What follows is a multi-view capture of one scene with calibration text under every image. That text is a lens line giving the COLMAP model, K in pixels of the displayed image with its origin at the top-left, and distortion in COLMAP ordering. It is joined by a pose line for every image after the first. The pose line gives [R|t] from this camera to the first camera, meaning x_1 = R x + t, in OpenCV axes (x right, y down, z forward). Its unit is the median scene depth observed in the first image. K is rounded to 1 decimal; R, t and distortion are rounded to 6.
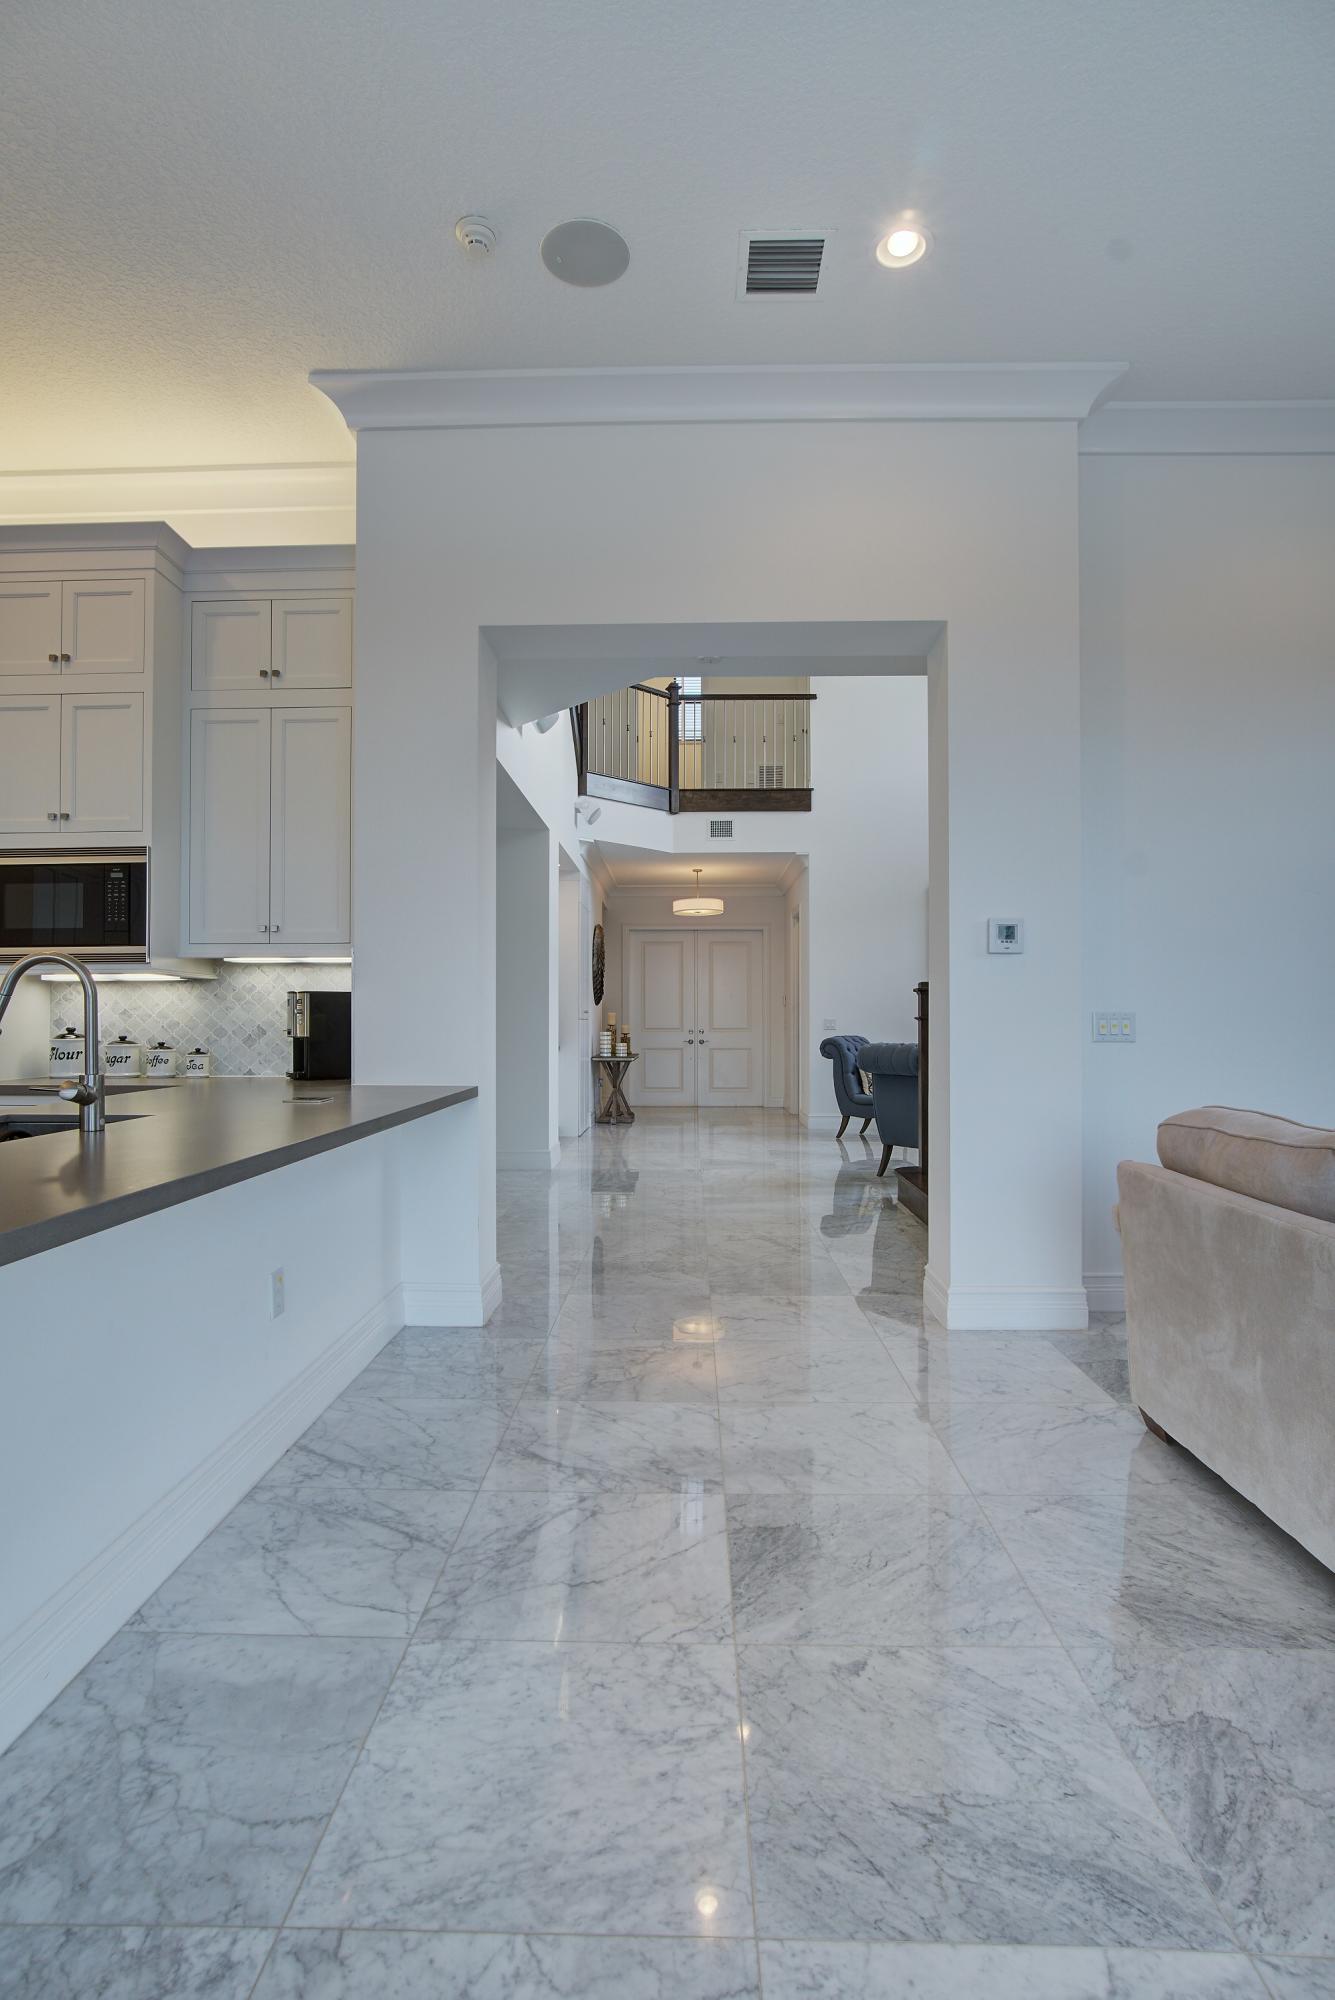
lens RADIAL K [[1019.8, 0, 664.3], [0, 1019.8, 1017.3], [0, 0, 1]] dist [-0.040330, 0.022657]
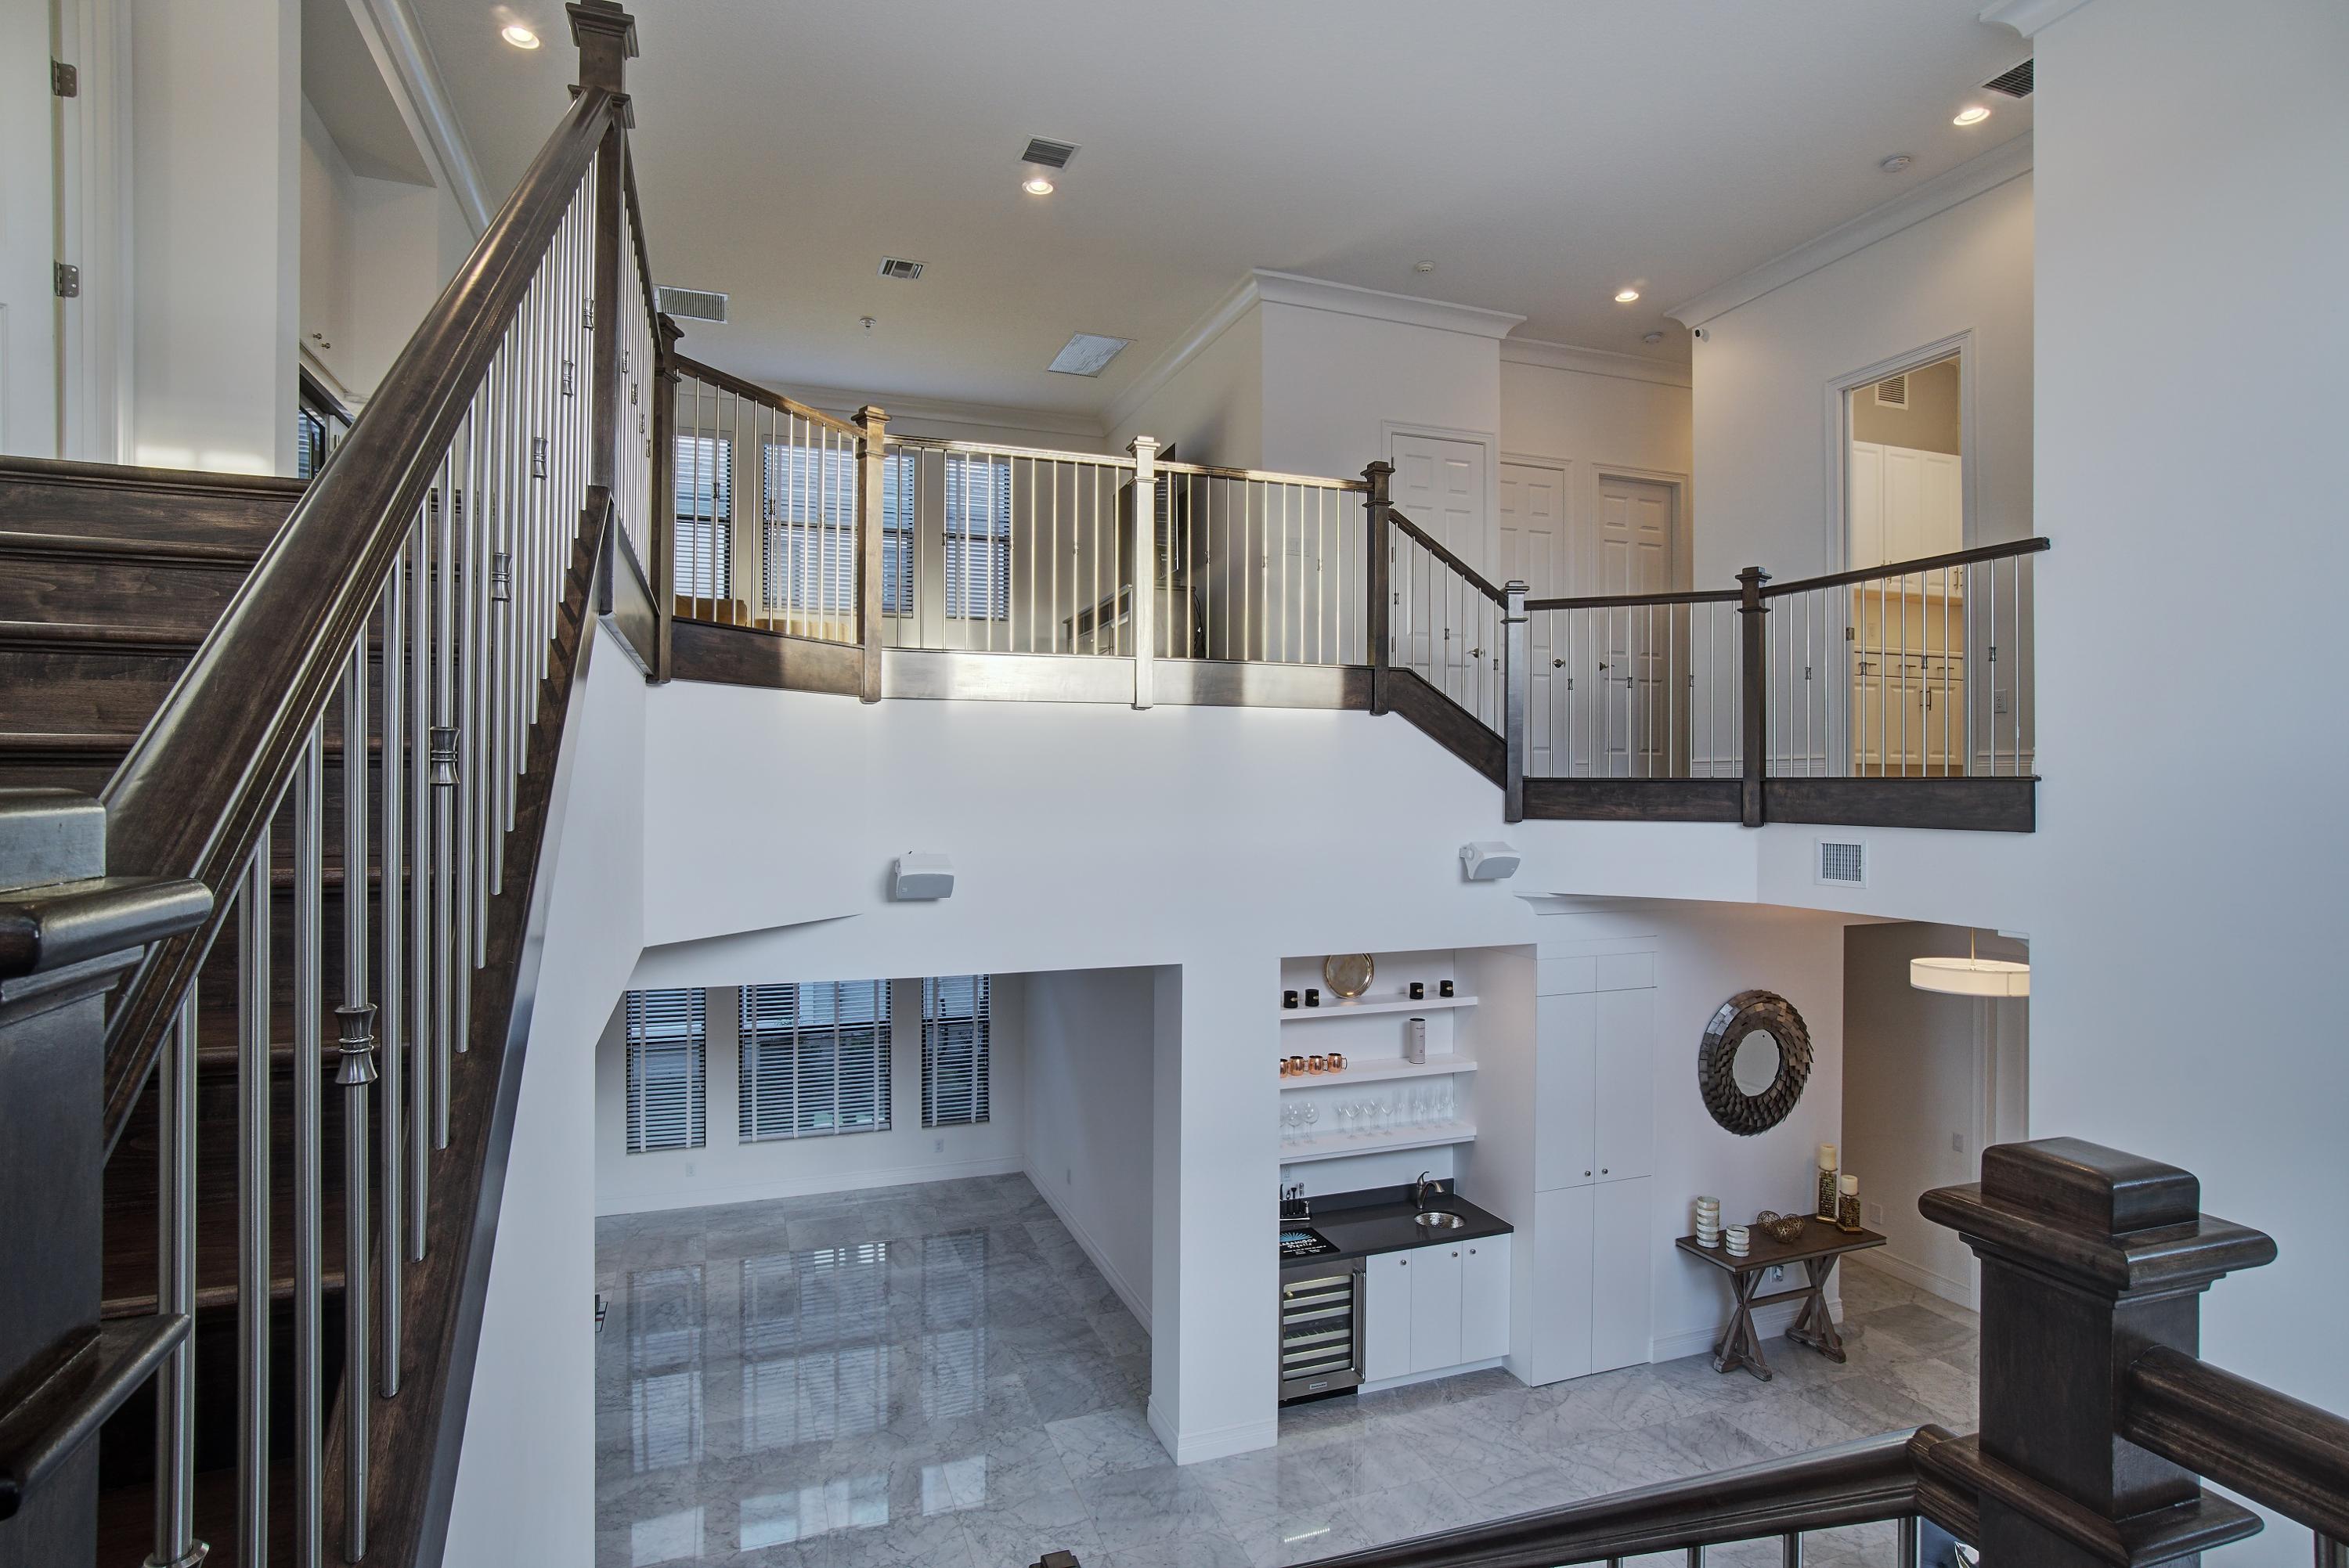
lens RADIAL K [[1197.6, 0, 1162.4], [0, 1197.6, 782.2], [0, 0, 1]] dist [-0.040330, 0.022657]
pose [[0.371479, 0.003254, -0.928436, 1.341746], [-0.002124, 0.999994, 0.002655, -0.668943], [0.928439, 0.000986, 0.371483, 1.526866]]
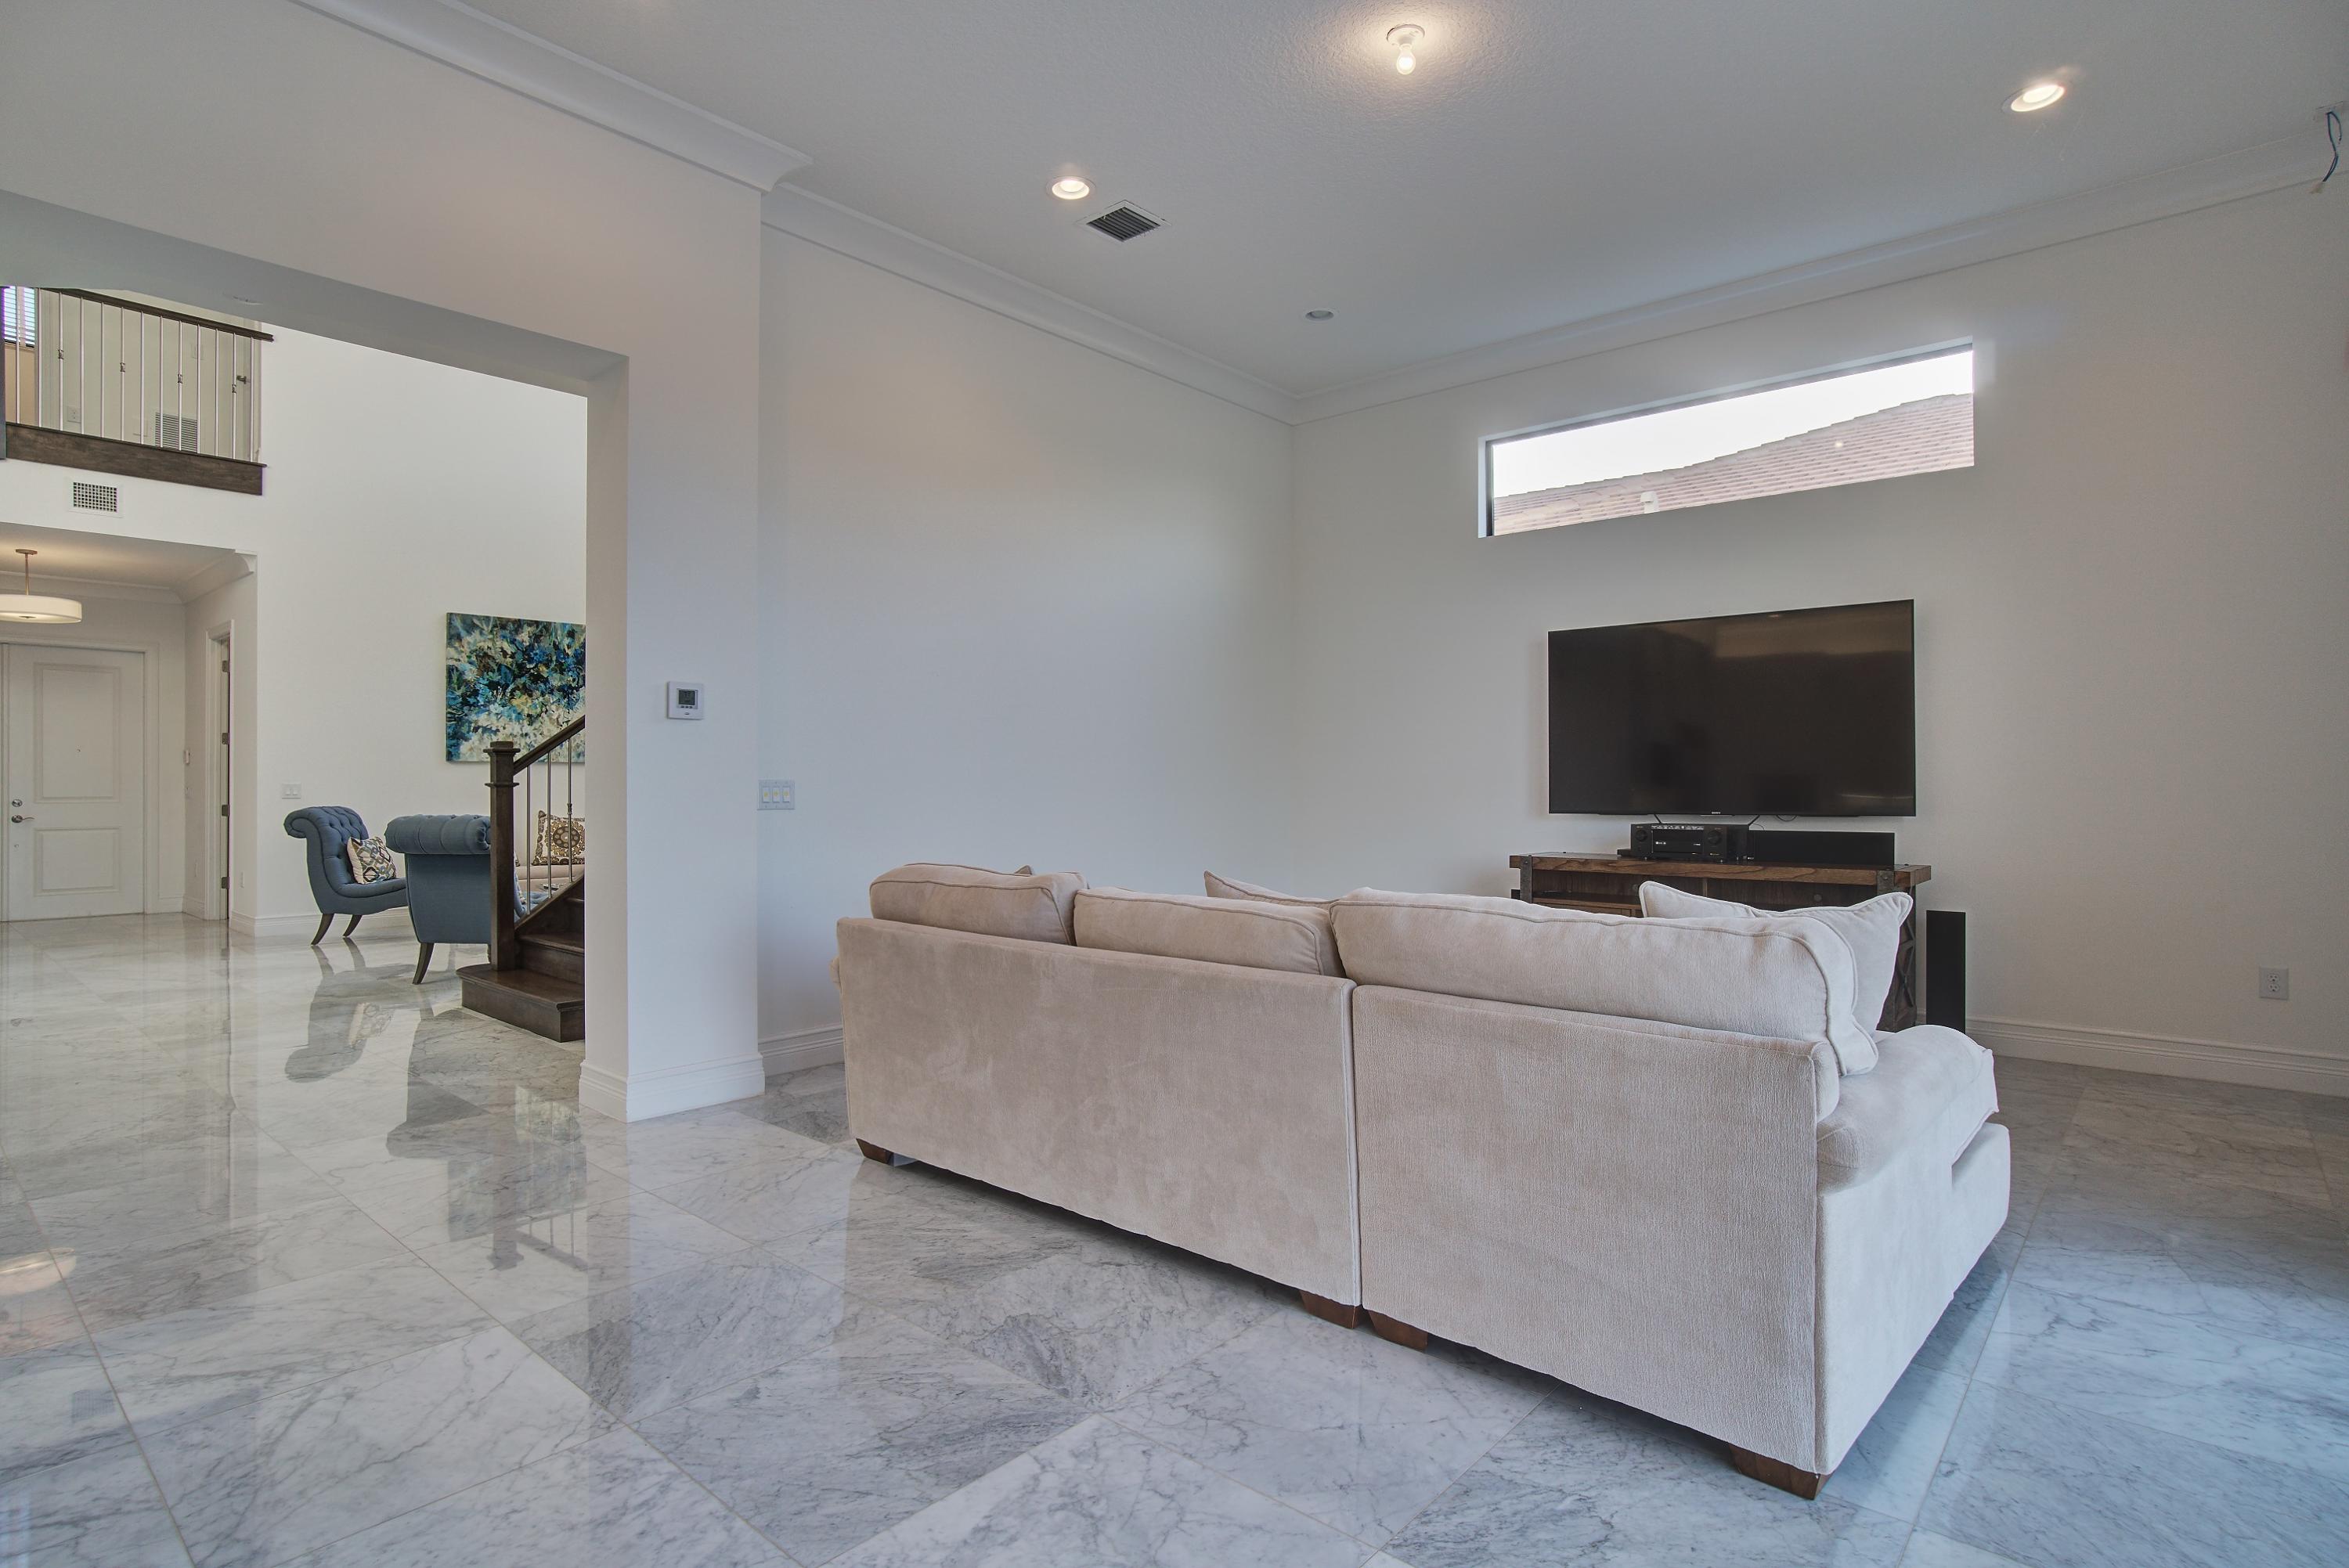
lens RADIAL K [[1197.6, 0, 1164.1], [0, 1197.6, 779.9], [0, 0, 1]] dist [-0.040330, 0.022657]
pose [[0.642408, 0.004230, 0.766351, -0.250241], [-0.003502, 0.999991, -0.002584, -0.004175], [-0.766355, -0.001024, 0.642417, -0.075077]]
